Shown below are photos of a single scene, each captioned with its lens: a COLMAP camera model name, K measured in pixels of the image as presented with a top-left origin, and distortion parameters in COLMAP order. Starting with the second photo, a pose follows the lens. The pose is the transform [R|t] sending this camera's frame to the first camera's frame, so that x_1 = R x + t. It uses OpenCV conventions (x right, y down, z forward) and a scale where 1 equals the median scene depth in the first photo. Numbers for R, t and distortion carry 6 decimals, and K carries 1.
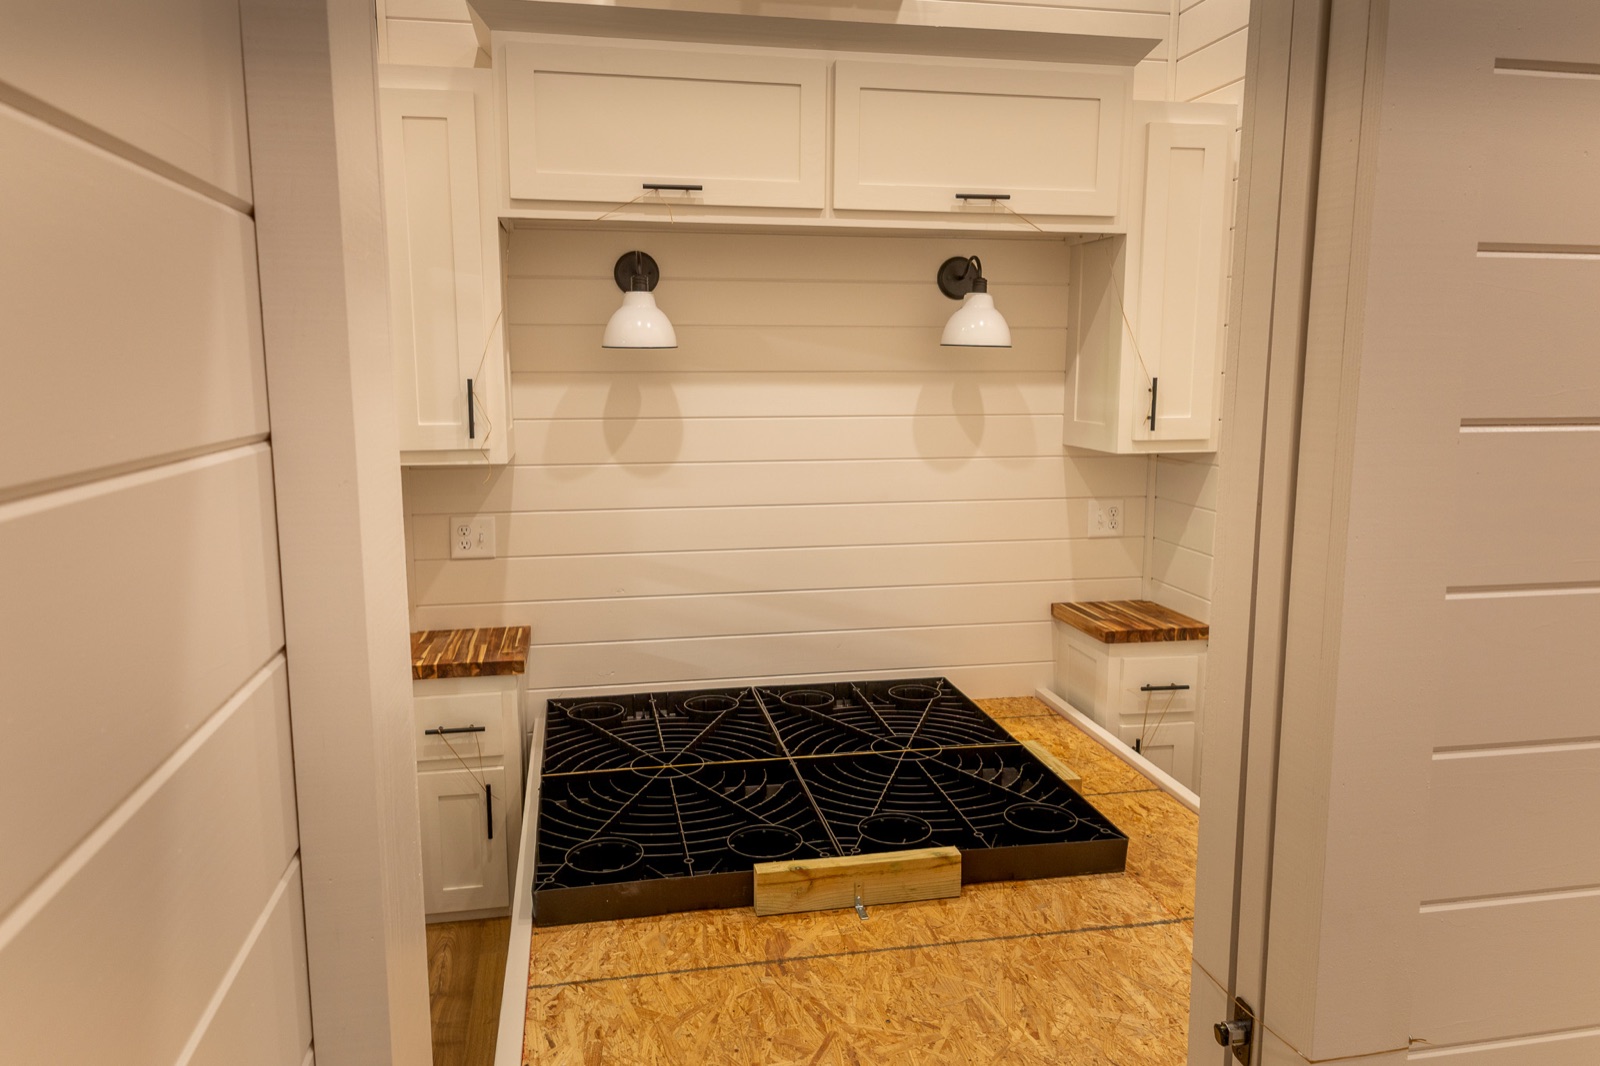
lens RADIAL K [[1108.5, 0, 801.6], [0, 1108.5, 535.3], [0, 0, 1]] dist [0.030604, -0.003686]
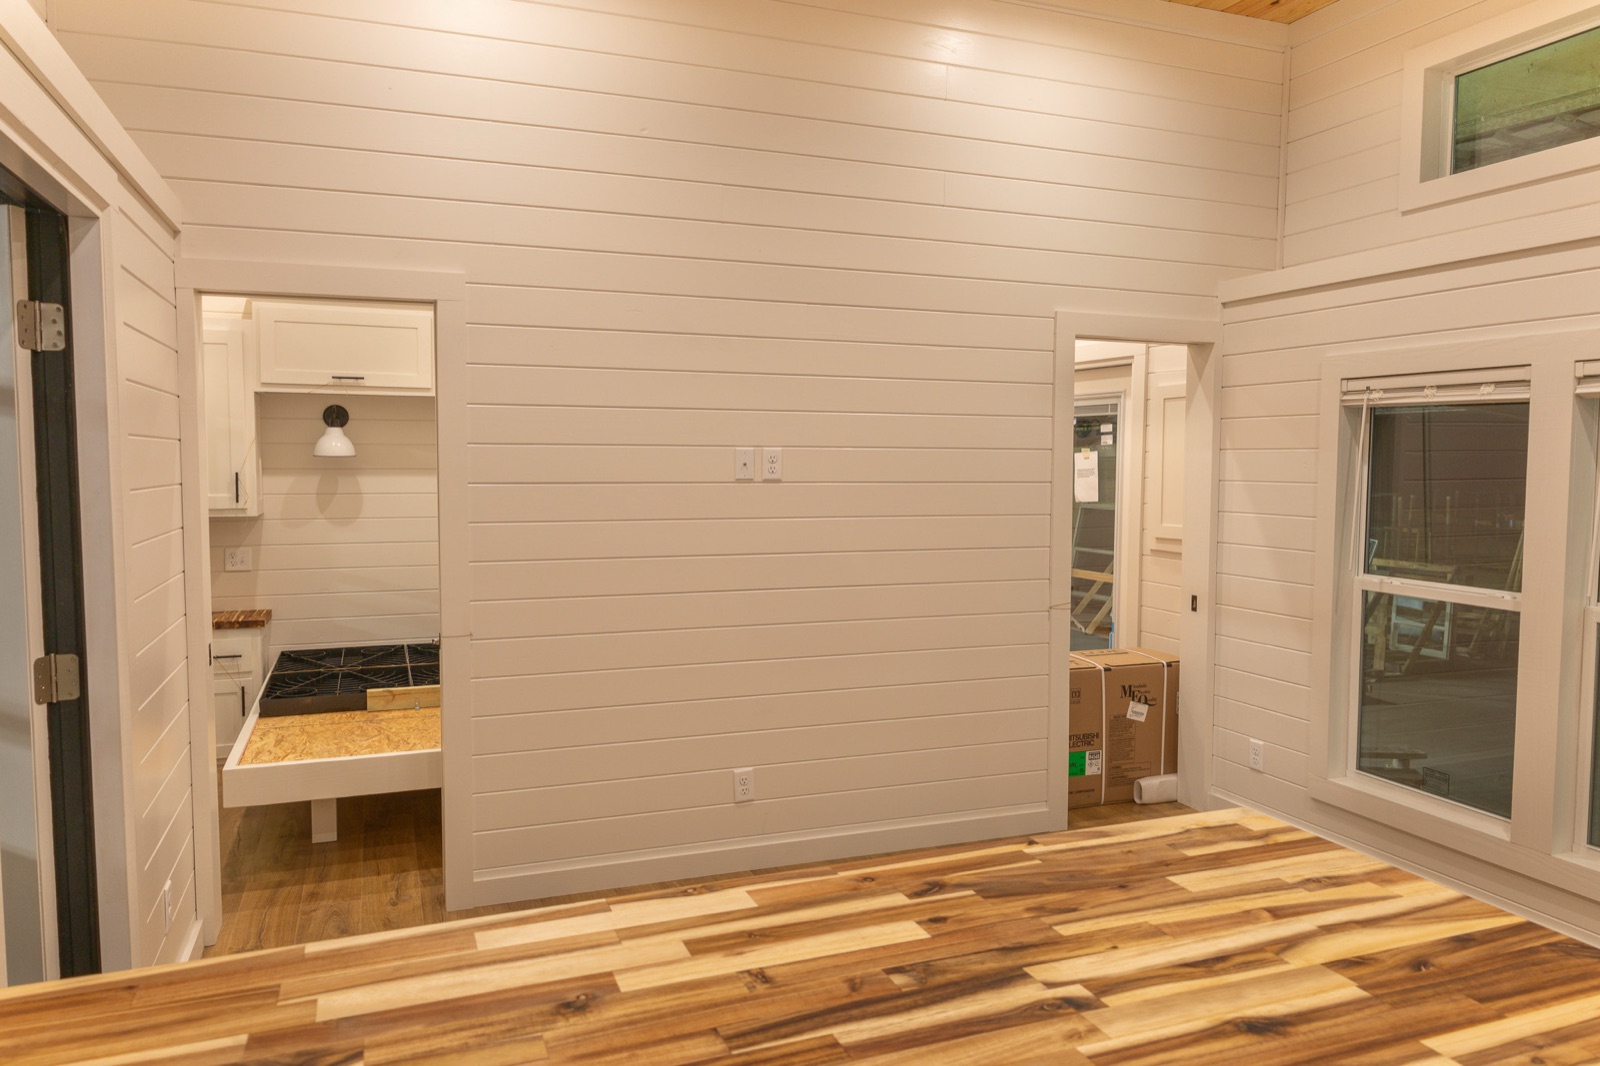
lens RADIAL K [[1108.5, 0, 792.3], [0, 1108.5, 536.4], [0, 0, 1]] dist [0.030604, -0.003686]
pose [[0.987478, -0.004904, 0.157684, 0.338213], [0.018195, 0.996387, -0.082956, 0.144758], [-0.156707, 0.084786, 0.983999, -1.022535]]
